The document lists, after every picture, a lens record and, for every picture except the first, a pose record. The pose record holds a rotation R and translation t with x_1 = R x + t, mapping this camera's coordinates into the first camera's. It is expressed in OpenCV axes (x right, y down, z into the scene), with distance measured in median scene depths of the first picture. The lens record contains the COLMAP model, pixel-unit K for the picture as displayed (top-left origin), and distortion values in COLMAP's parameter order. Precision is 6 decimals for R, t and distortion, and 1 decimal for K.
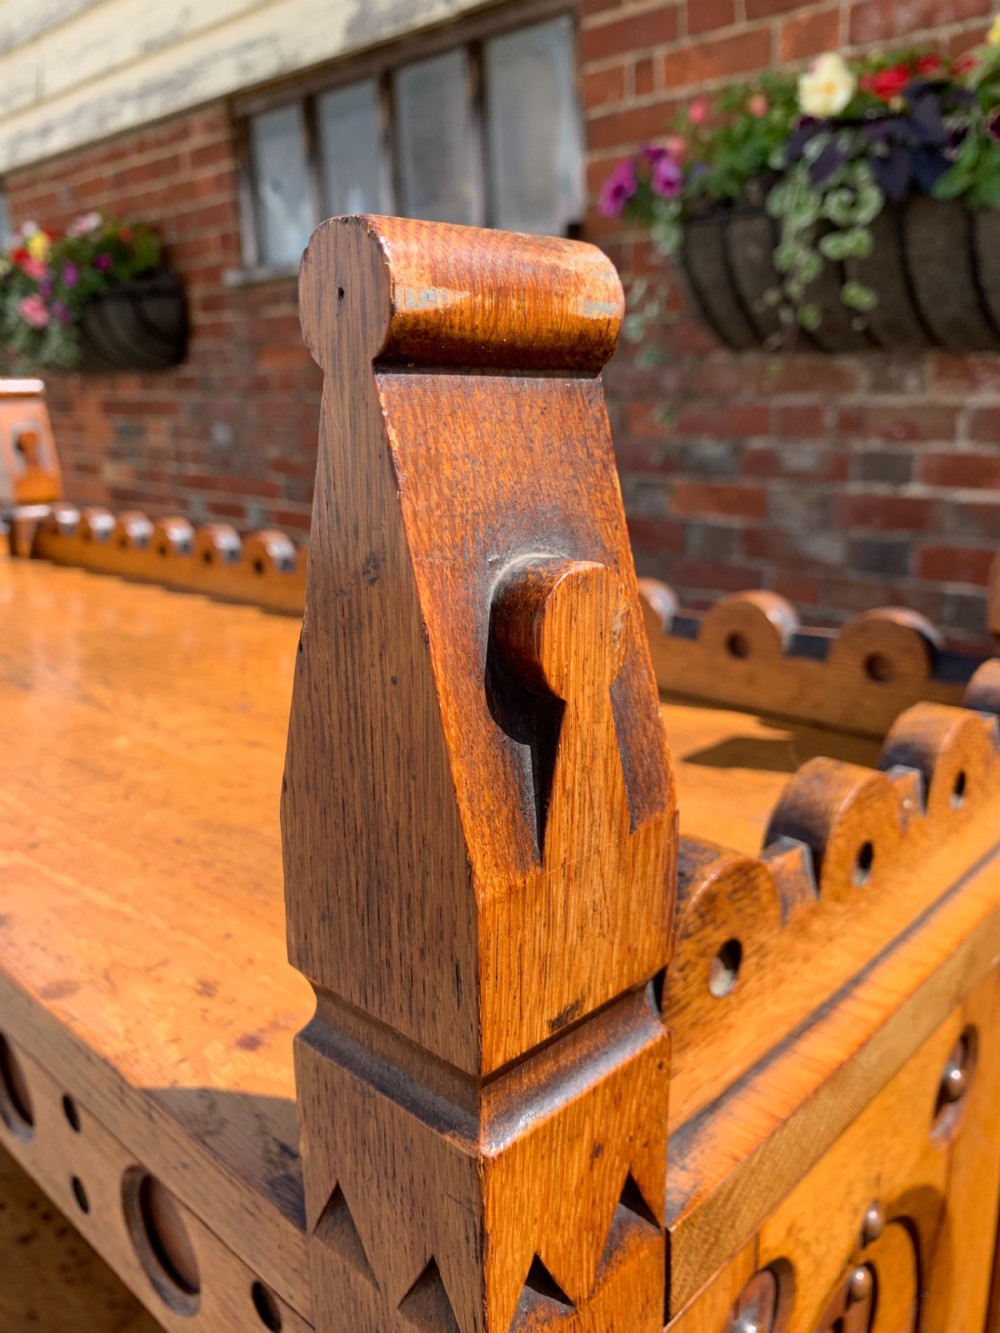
lens RADIAL K [[1020.2, 0, 496.5], [0, 1020.2, 661.4], [0, 0, 1]] dist [-0.002228, -0.004875]
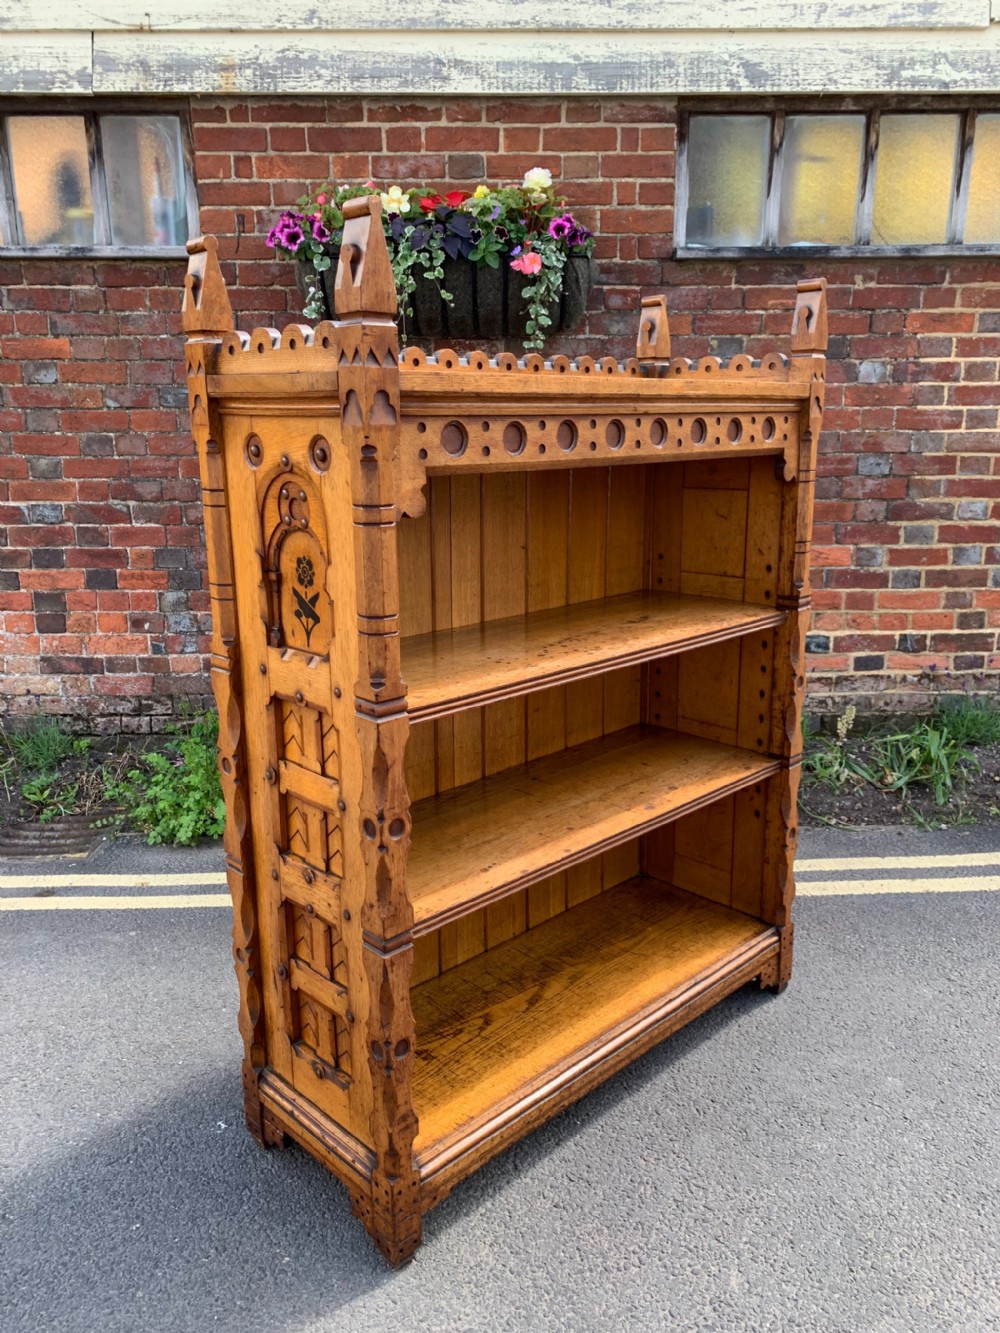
lens RADIAL K [[1020.2, 0, 504.4], [0, 1020.2, 660.5], [0, 0, 1]] dist [-0.002228, -0.004875]
pose [[0.713976, -0.140537, 0.685922, -0.911632], [0.178182, 0.983866, 0.016112, 0.304713], [-0.677119, 0.110715, 0.727497, -0.465718]]
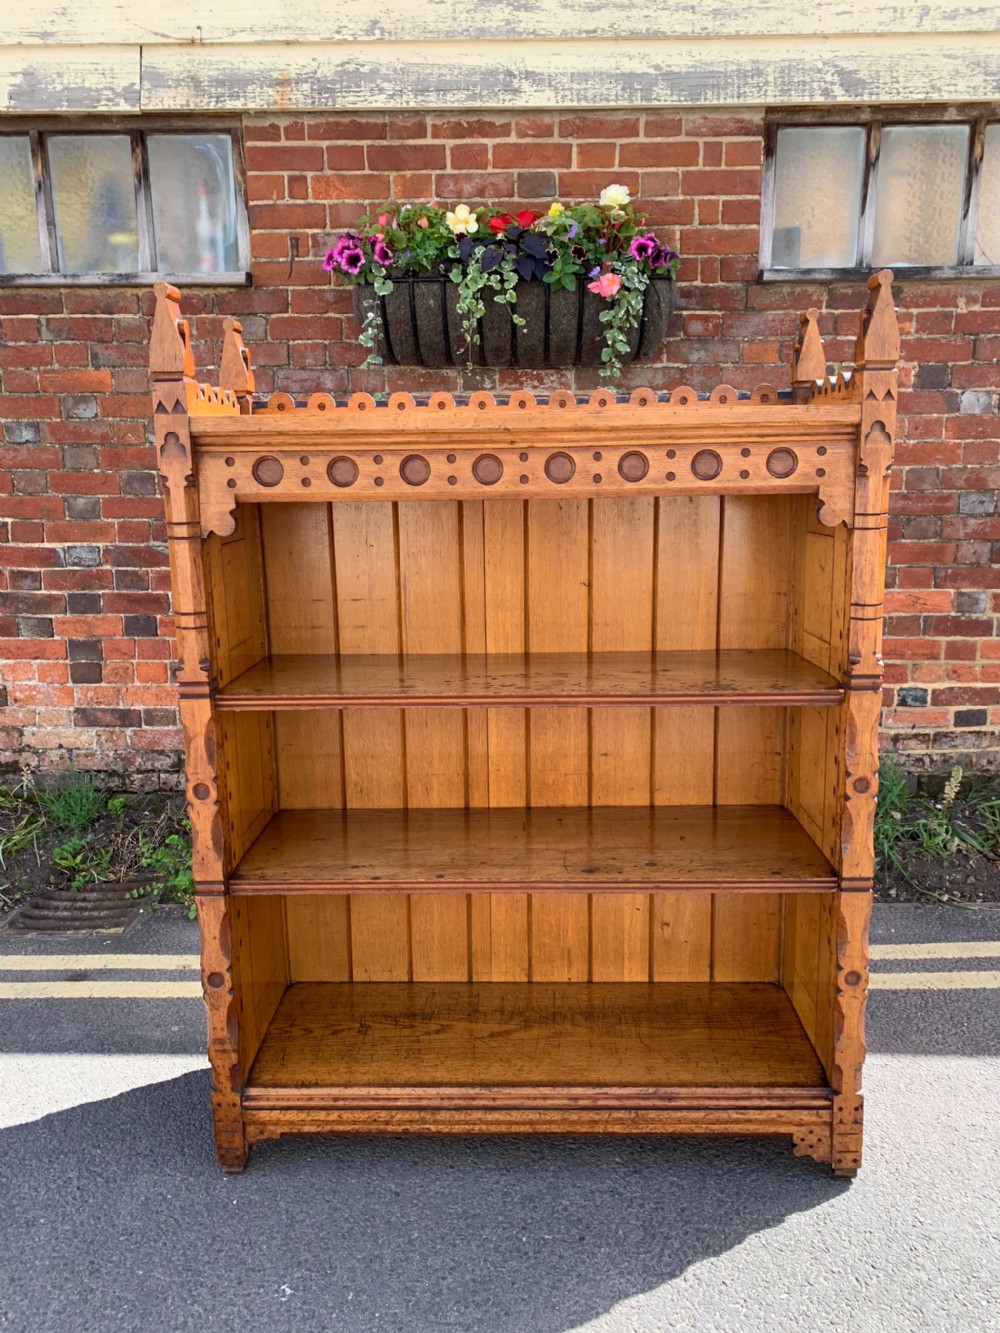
lens RADIAL K [[1020.2, 0, 502.0], [0, 1020.2, 662.2], [0, 0, 1]] dist [-0.002228, -0.004875]
pose [[0.731399, -0.116483, 0.671928, -0.858638], [0.175789, 0.984210, -0.020728, 0.258503], [-0.658903, 0.133278, 0.740327, -0.298282]]
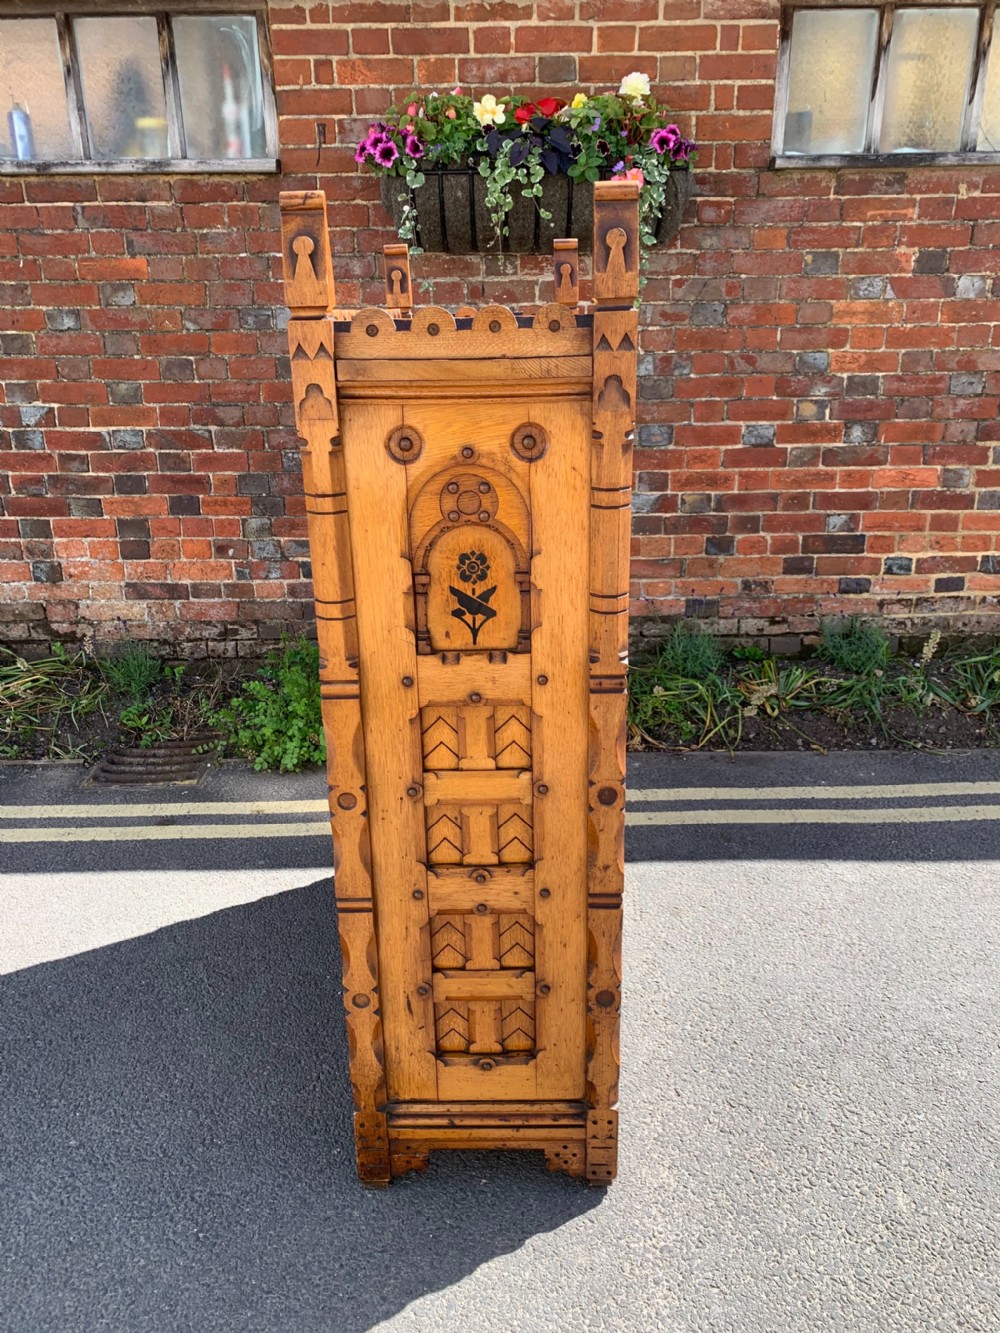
lens RADIAL K [[1020.2, 0, 501.5], [0, 1020.2, 663.1], [0, 0, 1]] dist [-0.002228, -0.004875]
pose [[0.718491, -0.218469, 0.660335, -1.027143], [0.184020, 0.975267, 0.122436, 0.207152], [-0.670751, 0.033546, 0.740924, -0.378133]]
